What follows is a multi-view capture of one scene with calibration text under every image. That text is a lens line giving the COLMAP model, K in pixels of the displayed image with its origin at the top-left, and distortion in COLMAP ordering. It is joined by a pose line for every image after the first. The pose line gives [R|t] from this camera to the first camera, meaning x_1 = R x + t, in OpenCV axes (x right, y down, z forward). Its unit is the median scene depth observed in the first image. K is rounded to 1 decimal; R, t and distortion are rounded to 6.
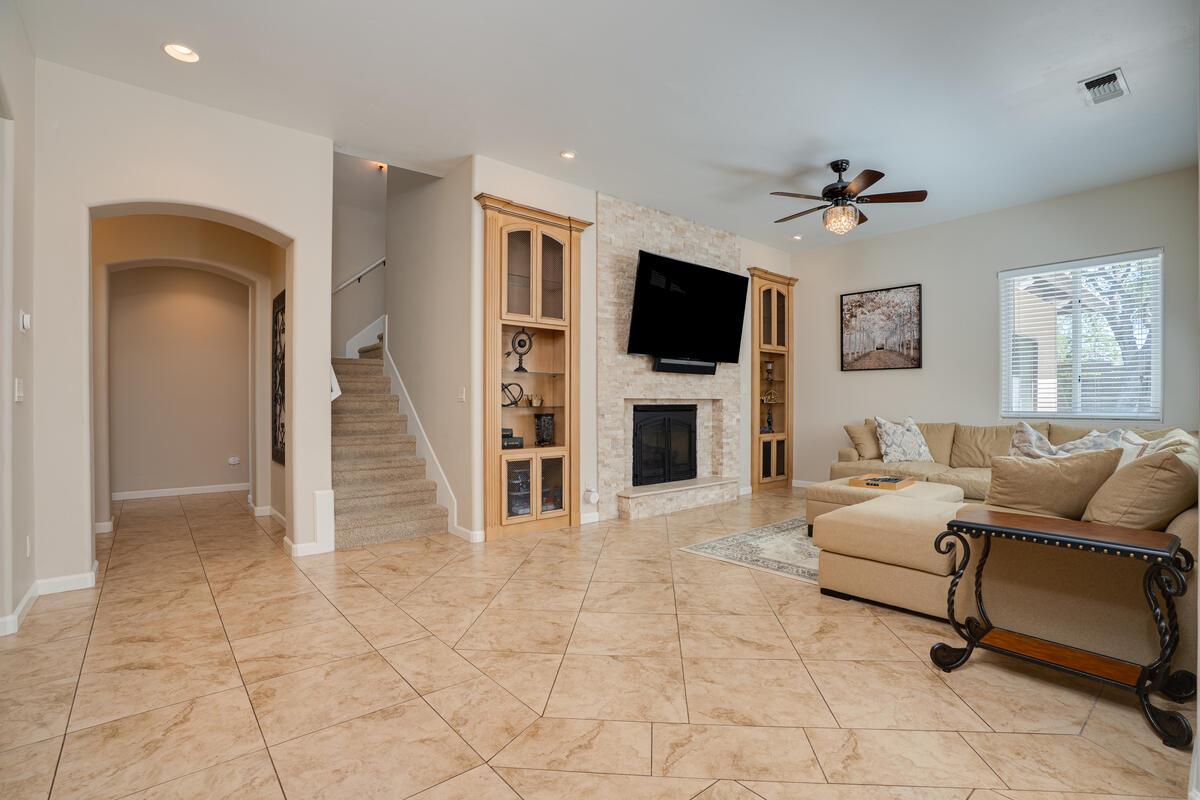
lens RADIAL K [[556.6, 0, 603.1], [0, 556.6, 404.4], [0, 0, 1]] dist [-0.070455, 0.028257]
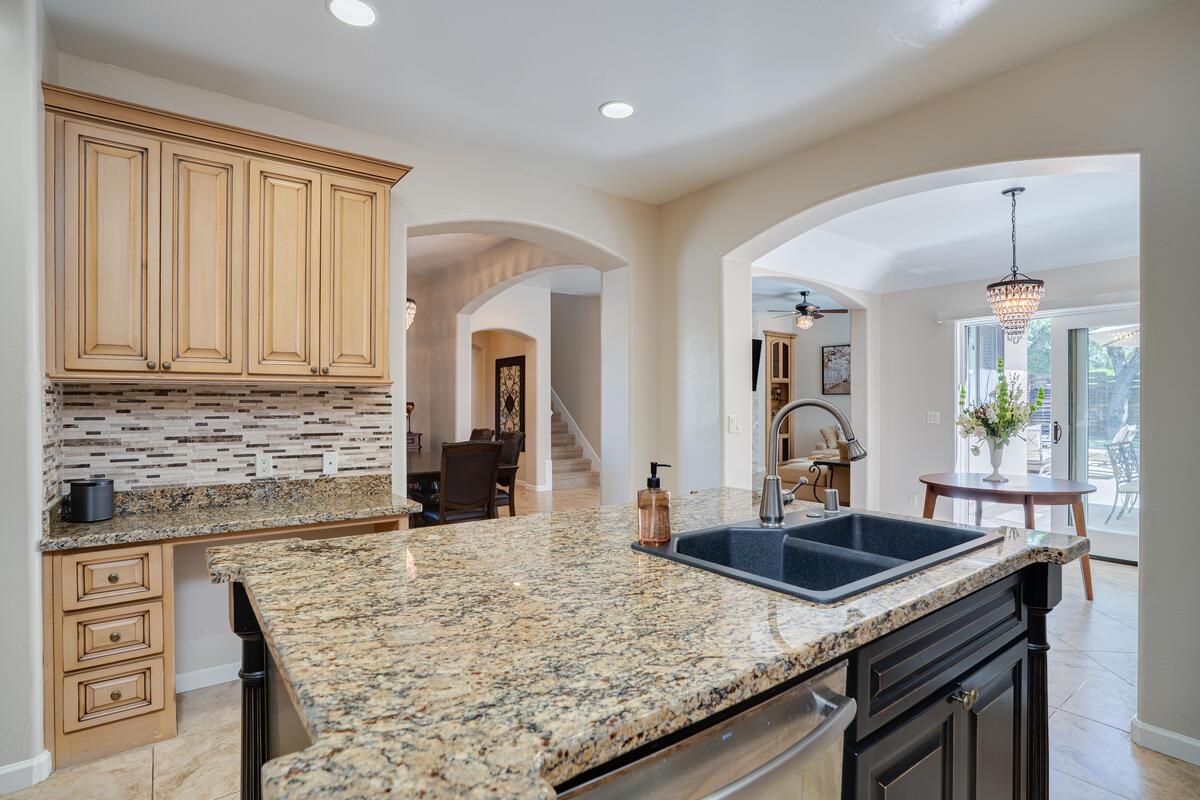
lens RADIAL K [[582.0, 0, 600.0], [0, 582.0, 400.0], [0, 0, 1]] dist [-0.073251, 0.034310]
pose [[0.997754, -0.003142, -0.066907, -0.142964], [0.002304, 0.999918, -0.012590, -0.037415], [0.066941, 0.012407, 0.997680, -1.019843]]
